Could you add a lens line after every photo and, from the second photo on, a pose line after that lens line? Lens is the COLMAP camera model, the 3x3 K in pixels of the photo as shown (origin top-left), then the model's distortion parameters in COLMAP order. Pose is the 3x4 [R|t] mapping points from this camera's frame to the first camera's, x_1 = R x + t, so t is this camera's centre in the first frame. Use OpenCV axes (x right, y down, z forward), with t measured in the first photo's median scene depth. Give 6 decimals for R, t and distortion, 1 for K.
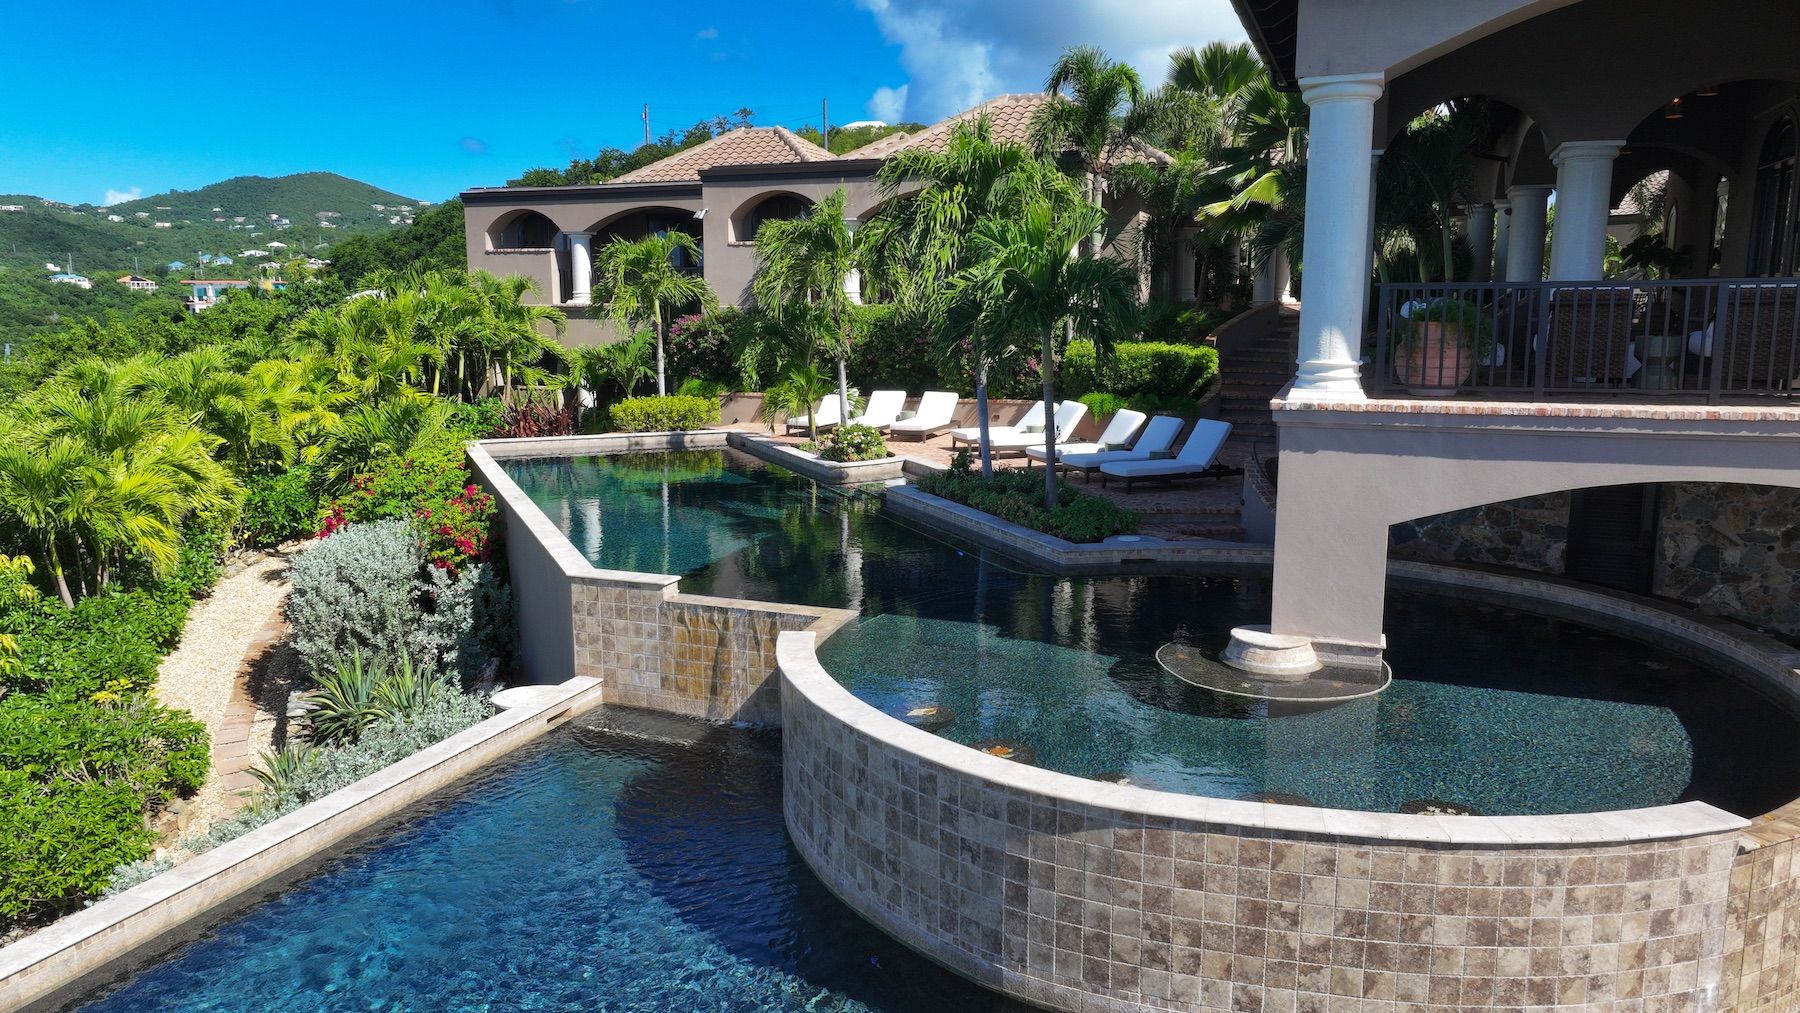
lens RADIAL K [[1275.9, 0, 901.0], [0, 1275.9, 504.5], [0, 0, 1]] dist [-0.002209, 0.015474]
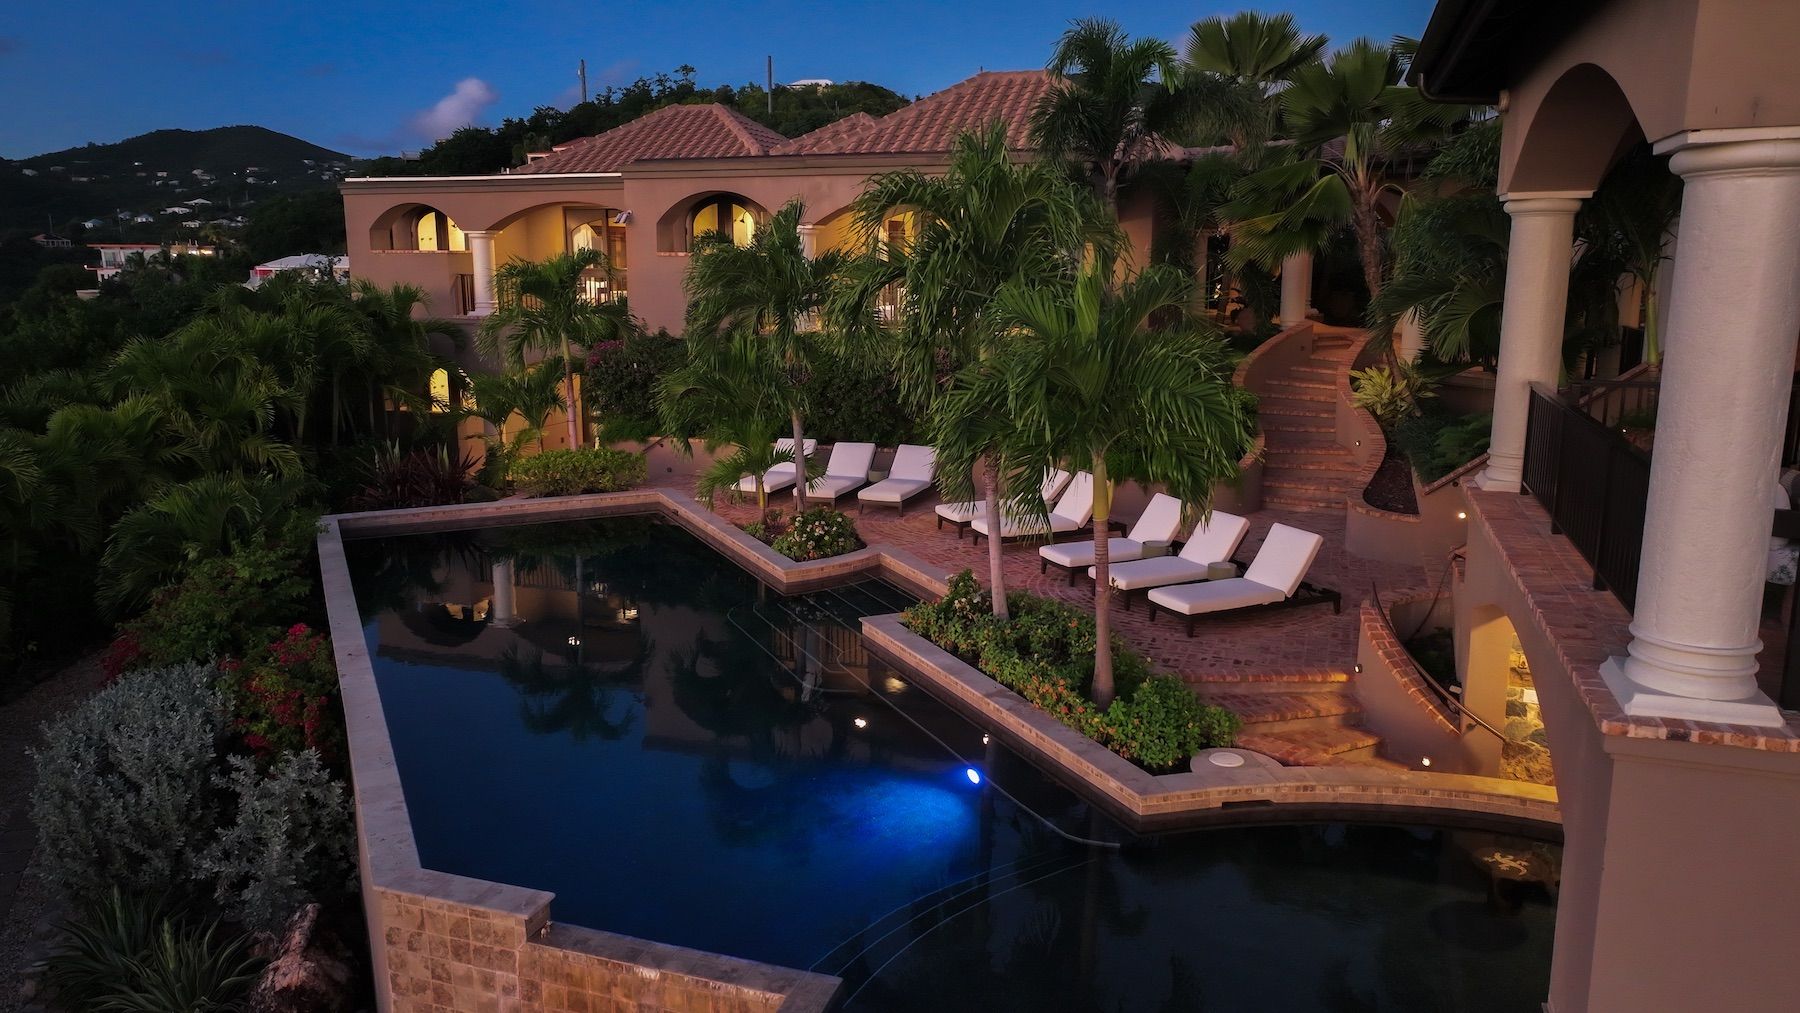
lens RADIAL K [[1275.9, 0, 899.2], [0, 1275.9, 510.3], [0, 0, 1]] dist [-0.002209, 0.015474]
pose [[0.999201, -0.006553, 0.039434, -0.015327], [0.005129, 0.999335, 0.036106, -0.087074], [-0.039645, -0.035874, 0.998570, 0.210904]]
